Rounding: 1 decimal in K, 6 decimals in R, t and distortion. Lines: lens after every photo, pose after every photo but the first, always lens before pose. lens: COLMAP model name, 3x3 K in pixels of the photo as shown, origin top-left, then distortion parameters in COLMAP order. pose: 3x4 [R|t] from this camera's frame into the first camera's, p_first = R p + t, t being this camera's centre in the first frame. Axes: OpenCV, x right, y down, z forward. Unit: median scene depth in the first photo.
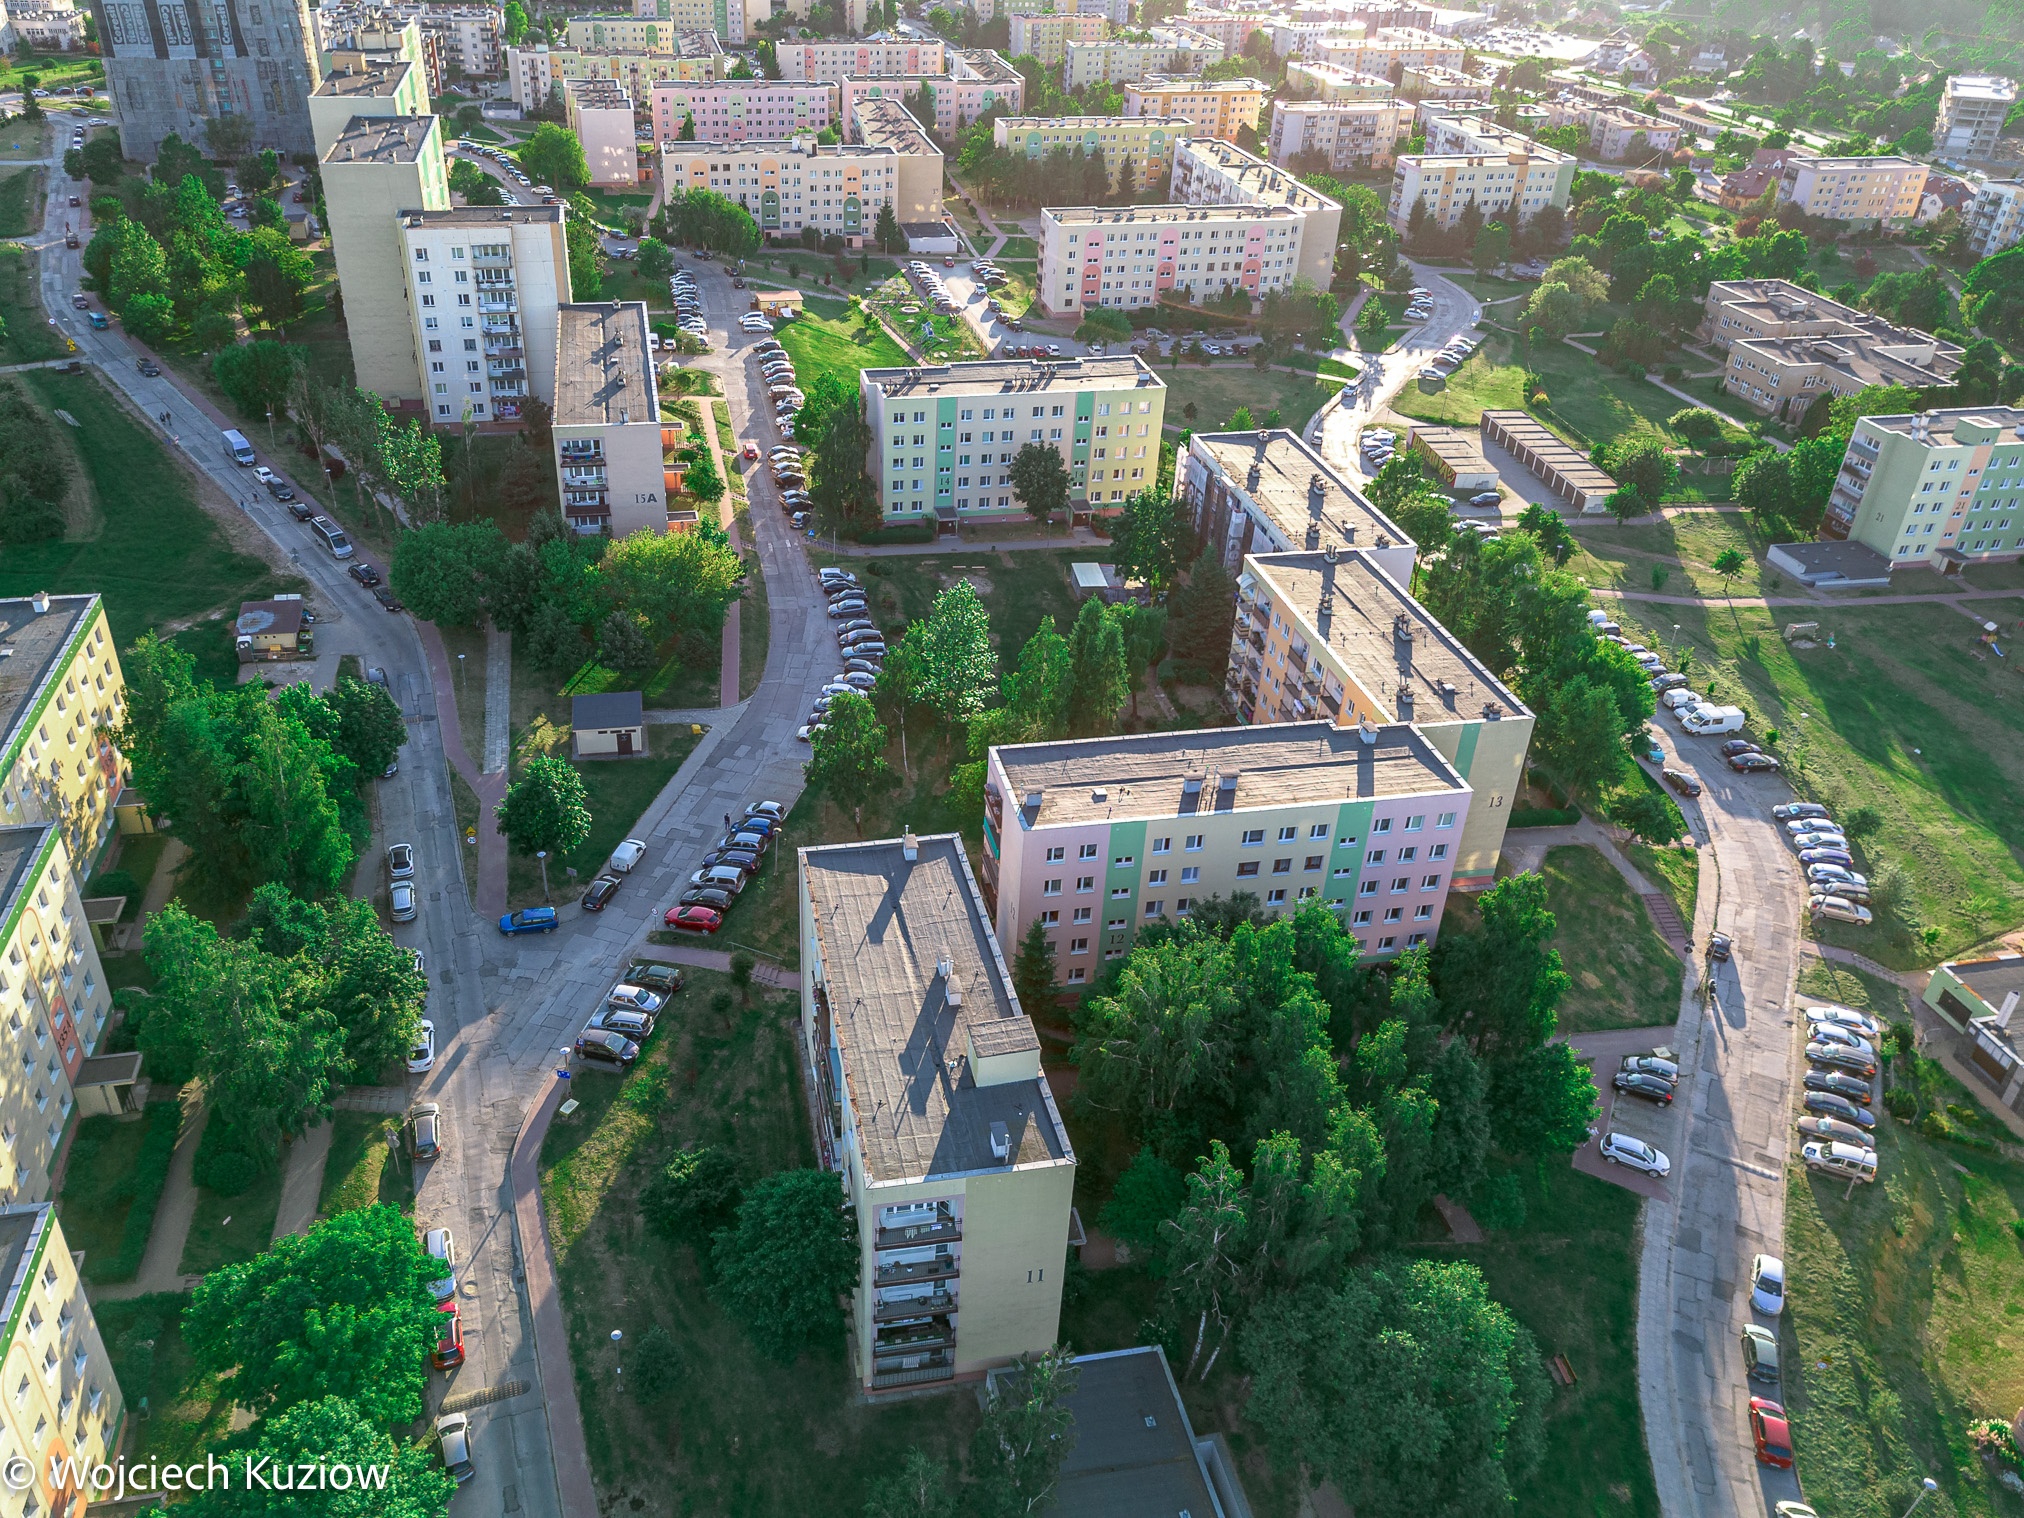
lens RADIAL K [[1566.8, 0, 1012.0], [0, 1566.8, 759.0], [0, 0, 1]] dist [0.026552, 0.001931]
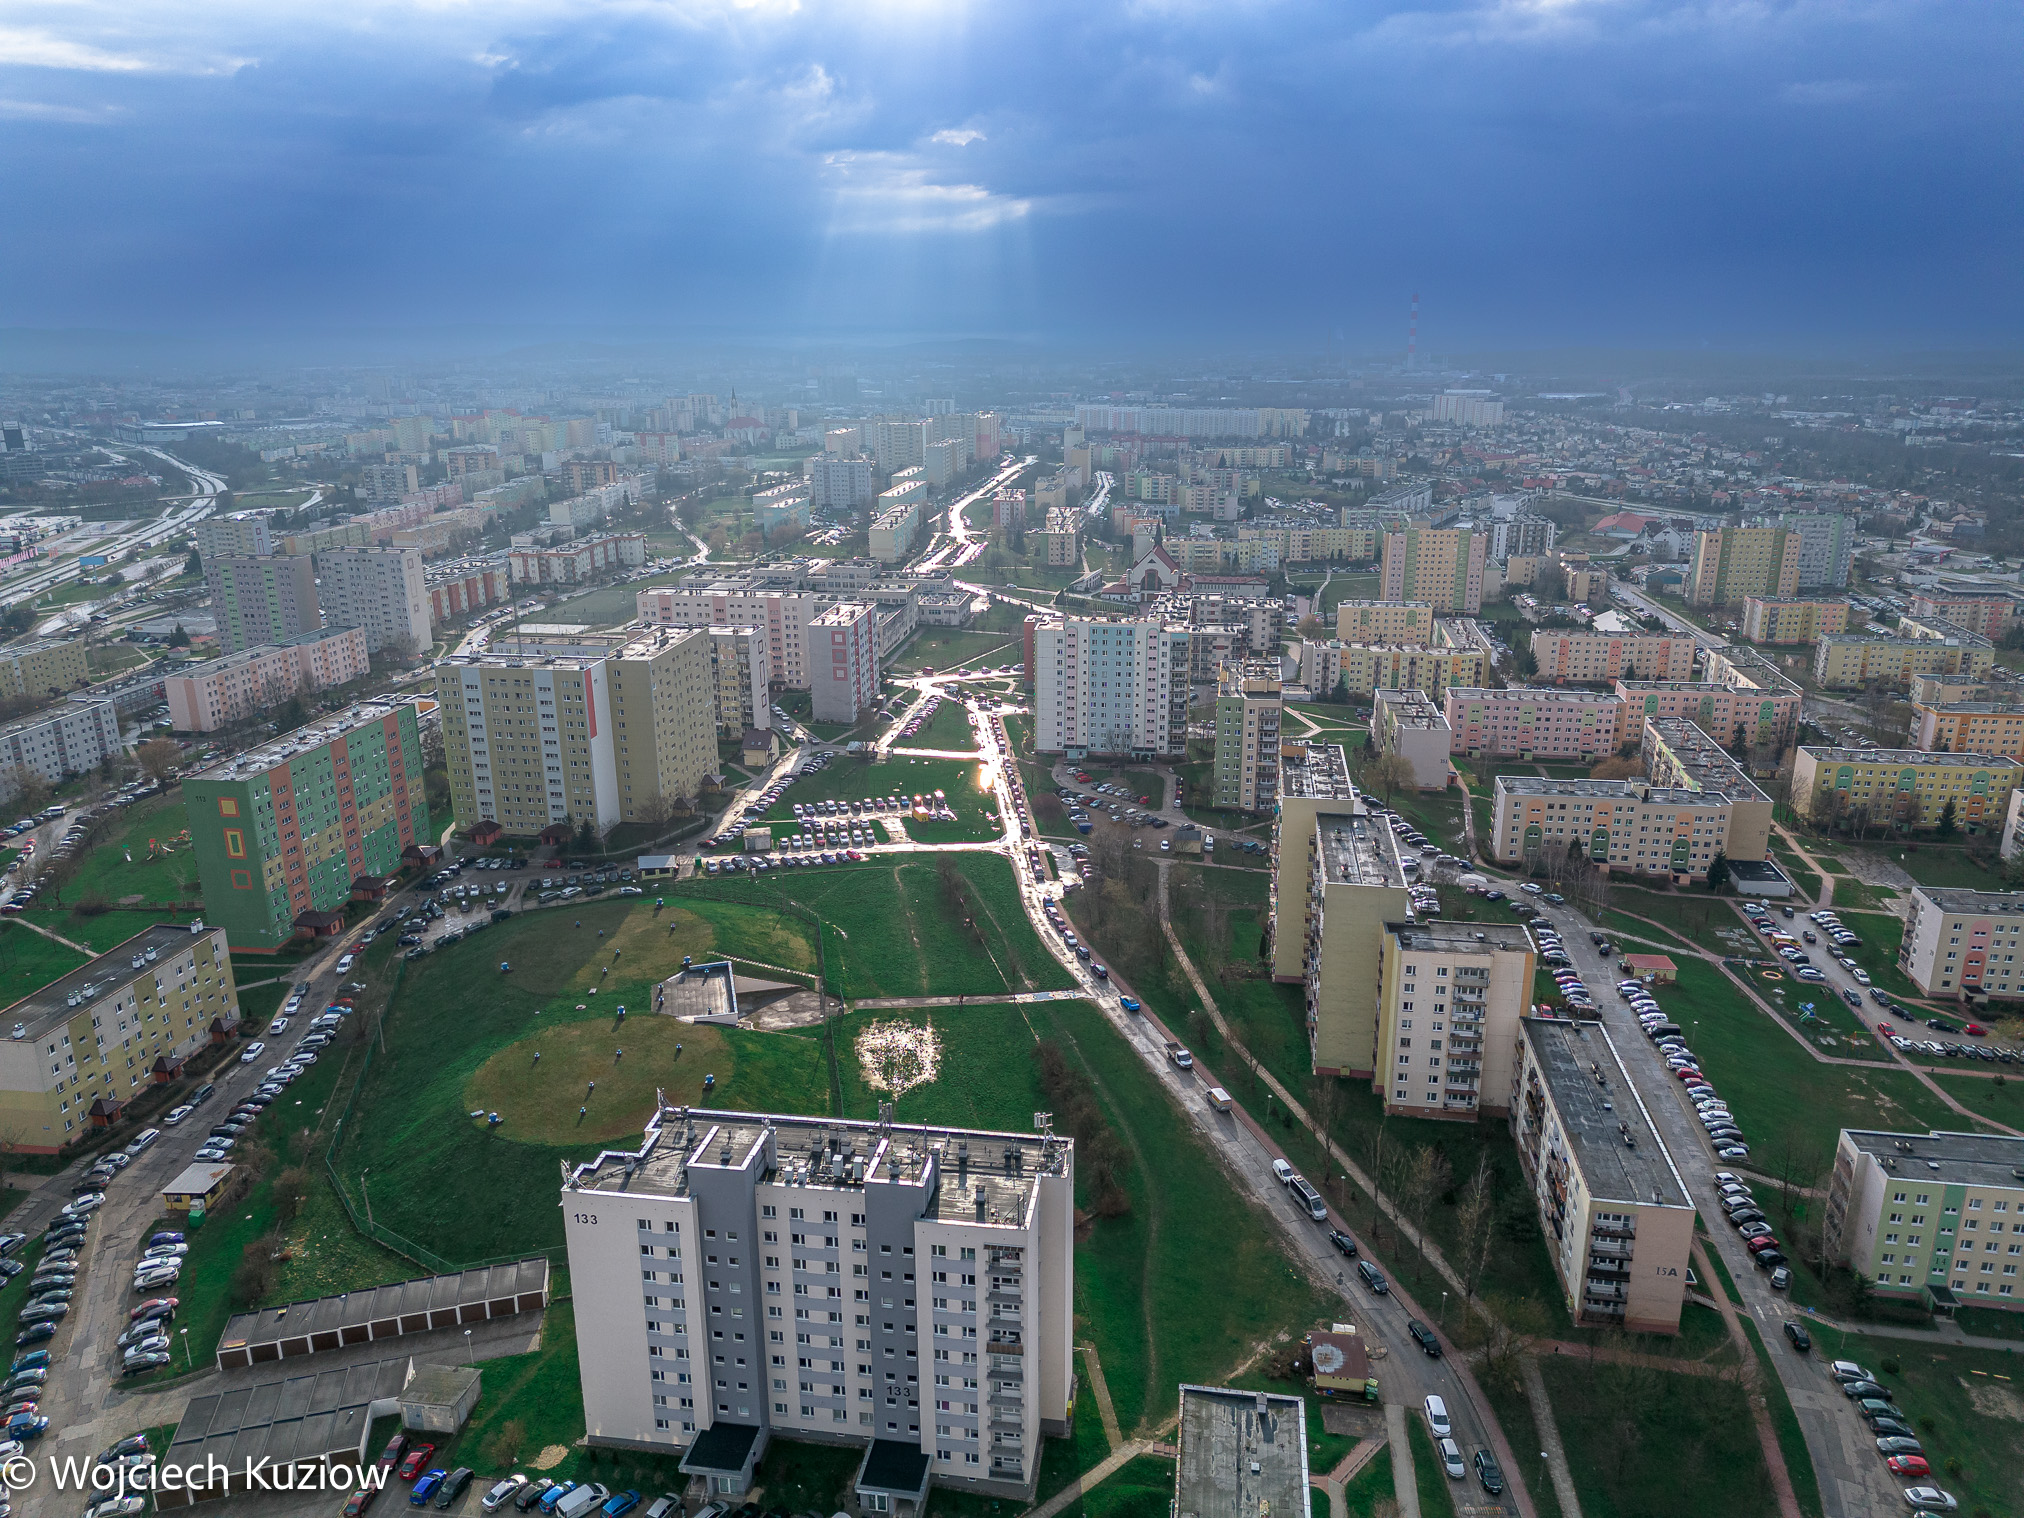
lens RADIAL K [[1475.5, 0, 1012.0], [0, 1475.5, 759.0], [0, 0, 1]] dist [-0.002830, -0.000697]
pose [[0.930465, 0.058880, -0.361619, -0.186306], [-0.149876, 0.961812, -0.229032, -0.125007], [0.334324, 0.267304, 0.903757, -0.080729]]
